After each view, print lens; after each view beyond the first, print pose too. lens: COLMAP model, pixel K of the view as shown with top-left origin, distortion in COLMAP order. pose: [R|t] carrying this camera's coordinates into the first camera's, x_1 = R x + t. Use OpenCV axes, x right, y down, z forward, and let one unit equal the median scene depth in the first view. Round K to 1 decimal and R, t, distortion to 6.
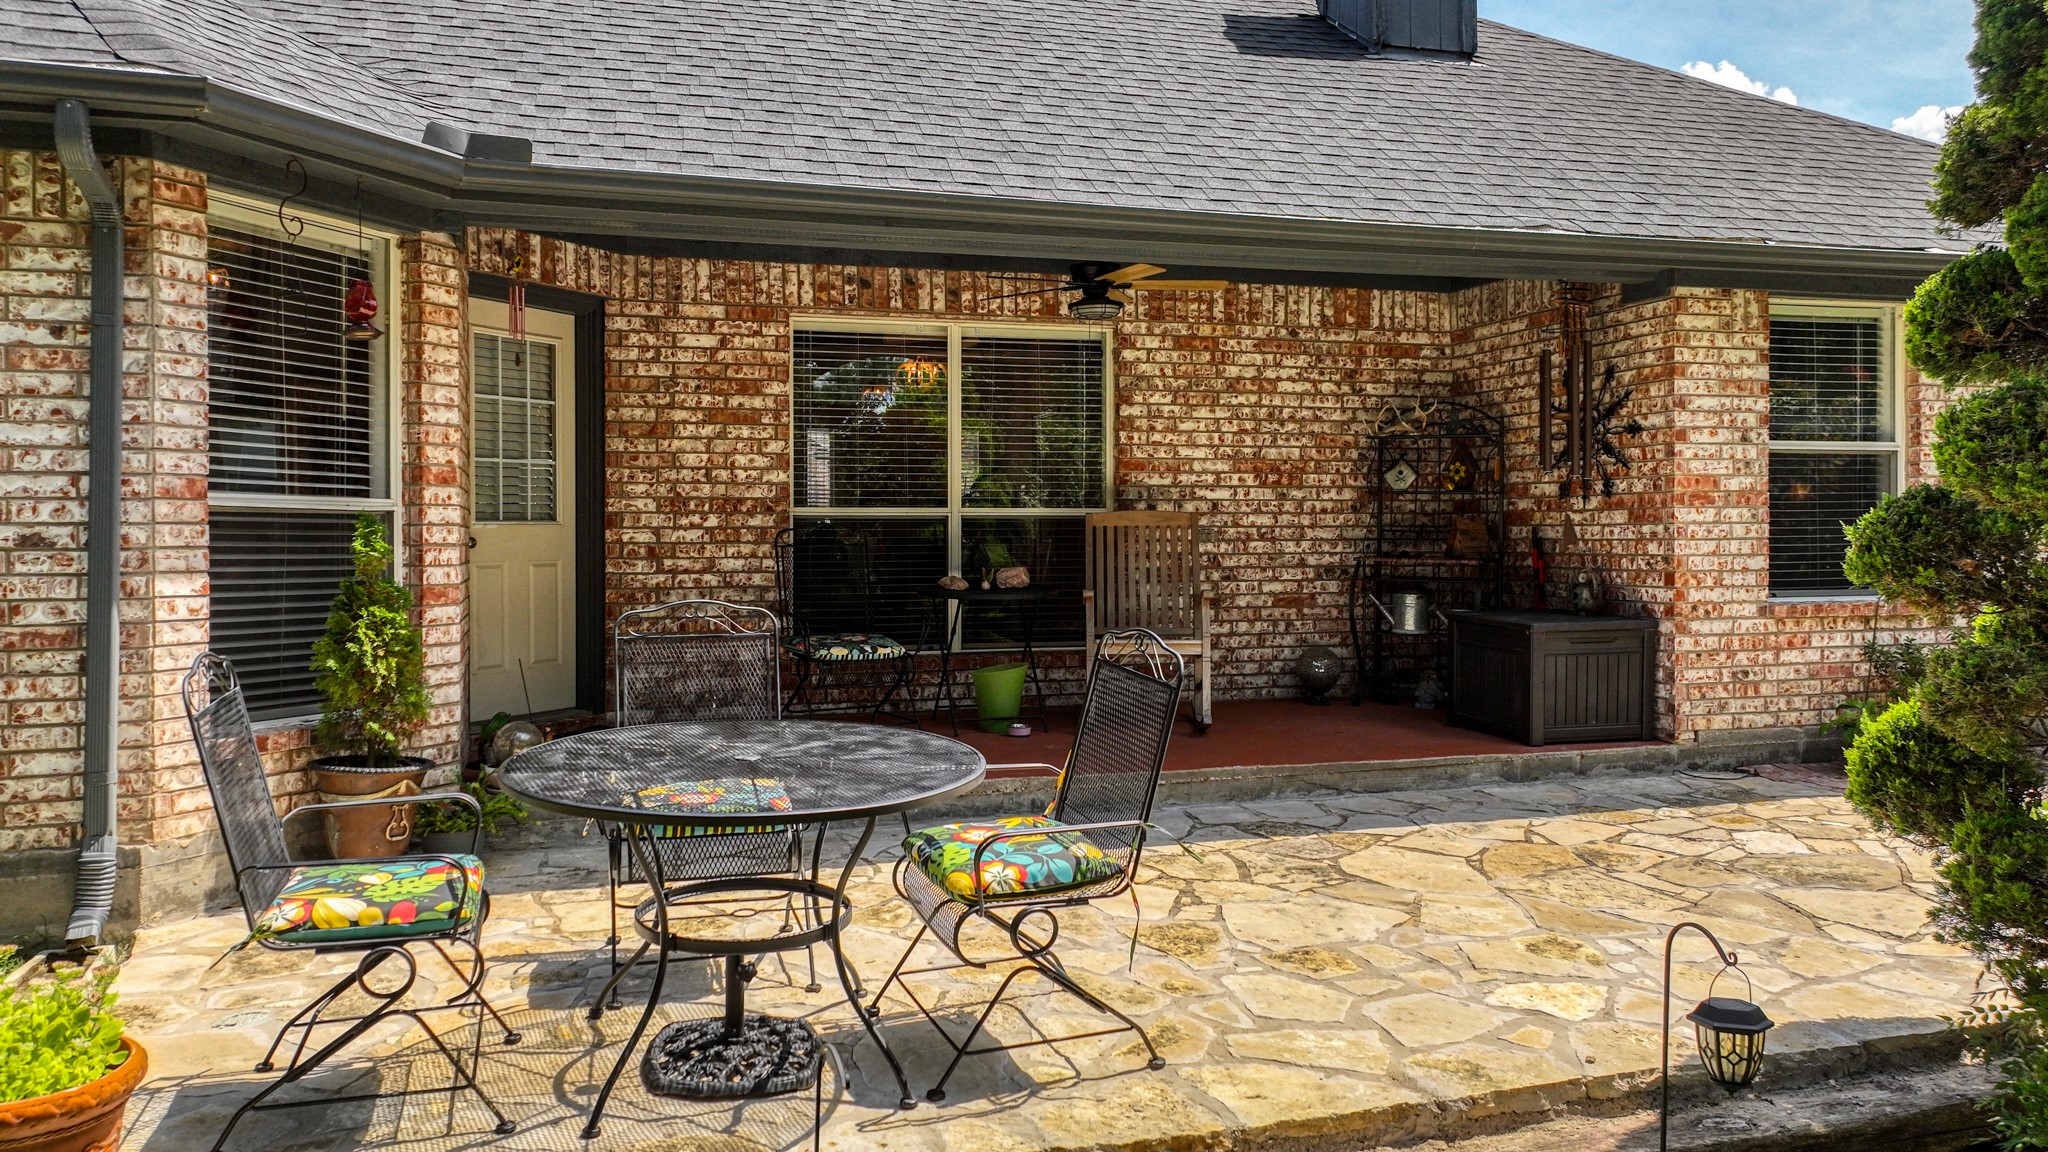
lens RADIAL K [[1469.0, 0, 1018.2], [0, 1469.0, 531.9], [0, 0, 1]] dist [-0.001818, 0.000196]
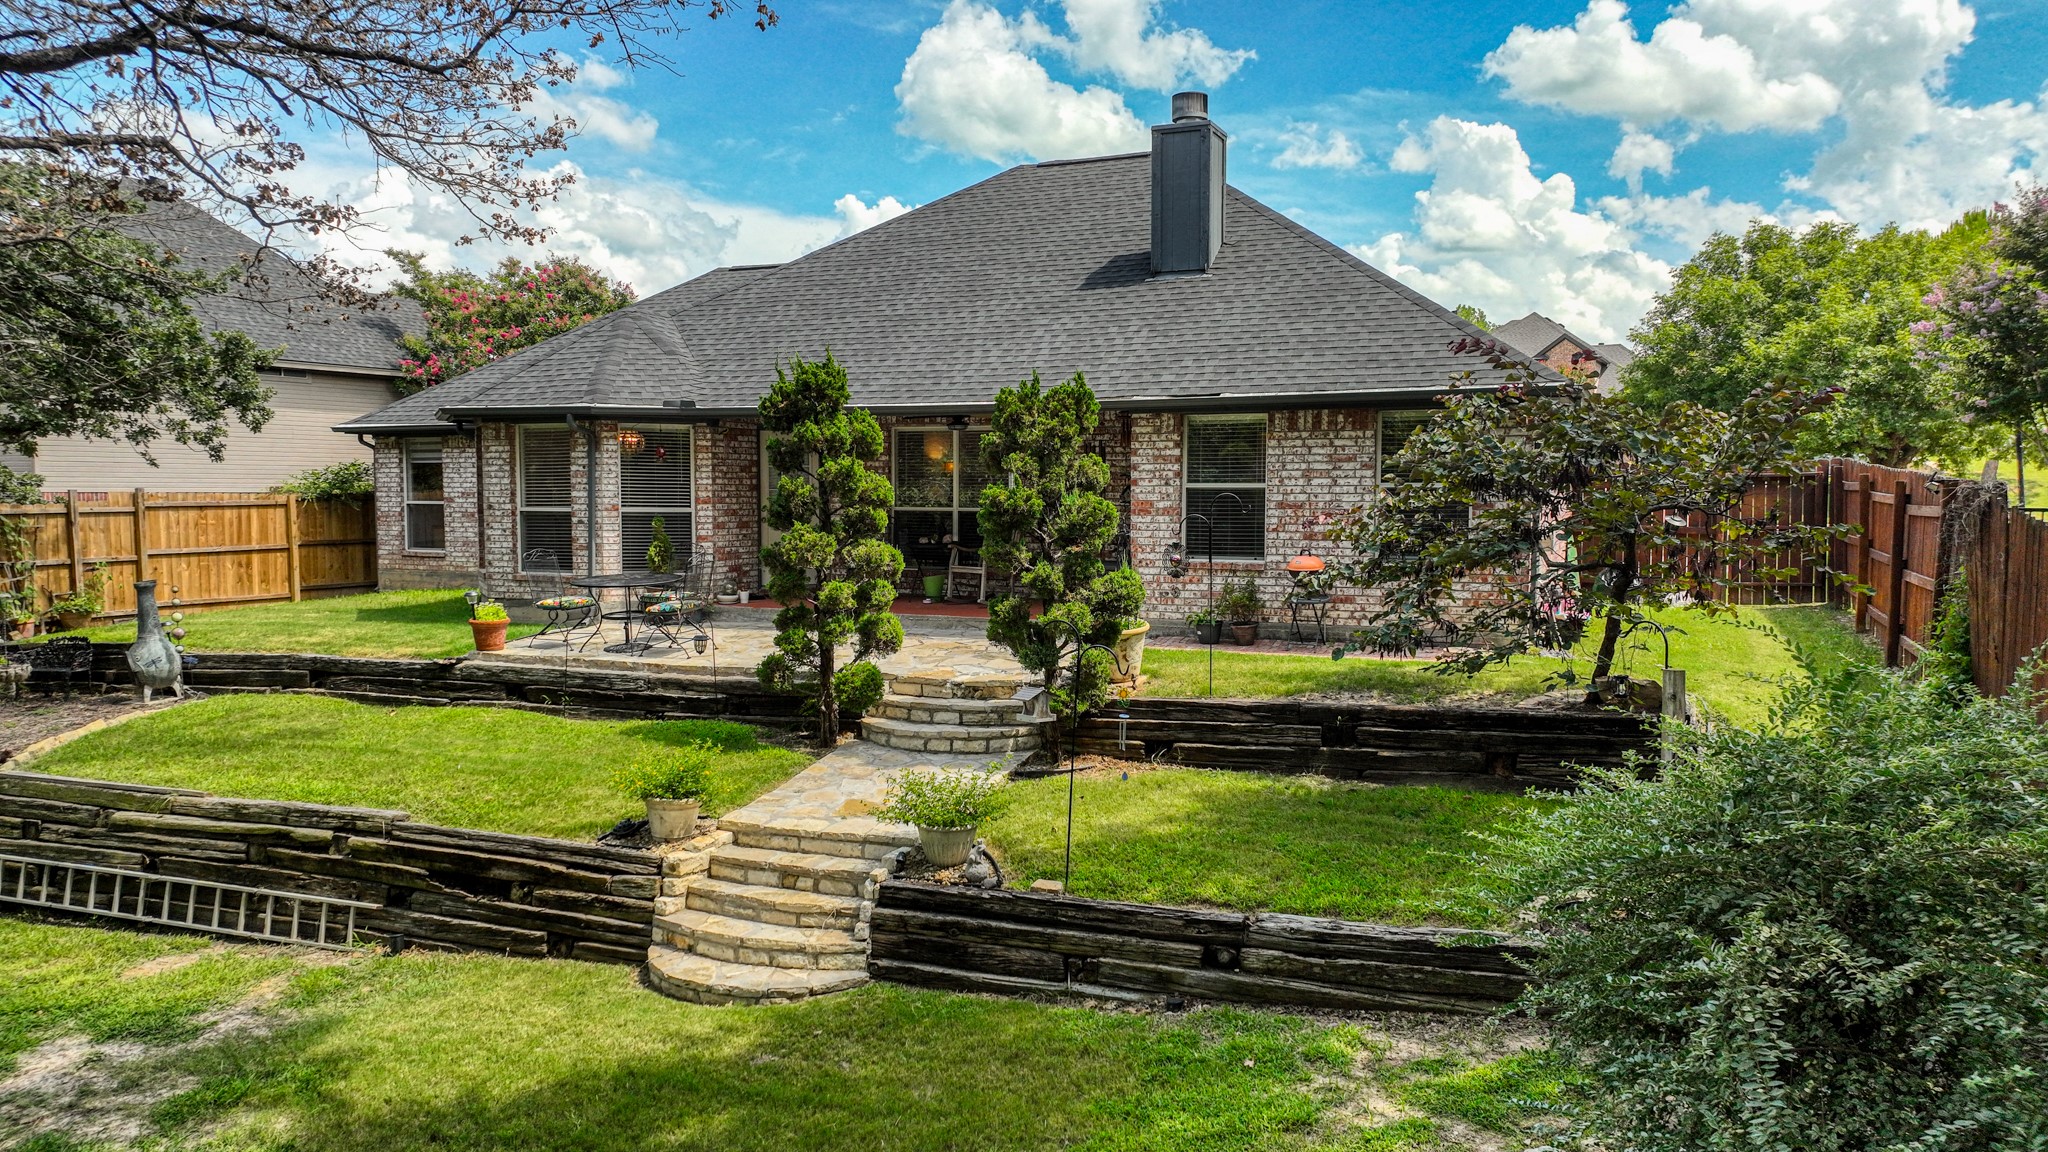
lens RADIAL K [[1469.0, 0, 1018.2], [0, 1469.0, 531.9], [0, 0, 1]] dist [-0.001818, 0.000196]
pose [[0.769921, 0.025526, -0.637629, 1.696694], [-0.003580, 0.999357, 0.035684, -0.068774], [0.638130, -0.025191, 0.769517, -0.782172]]
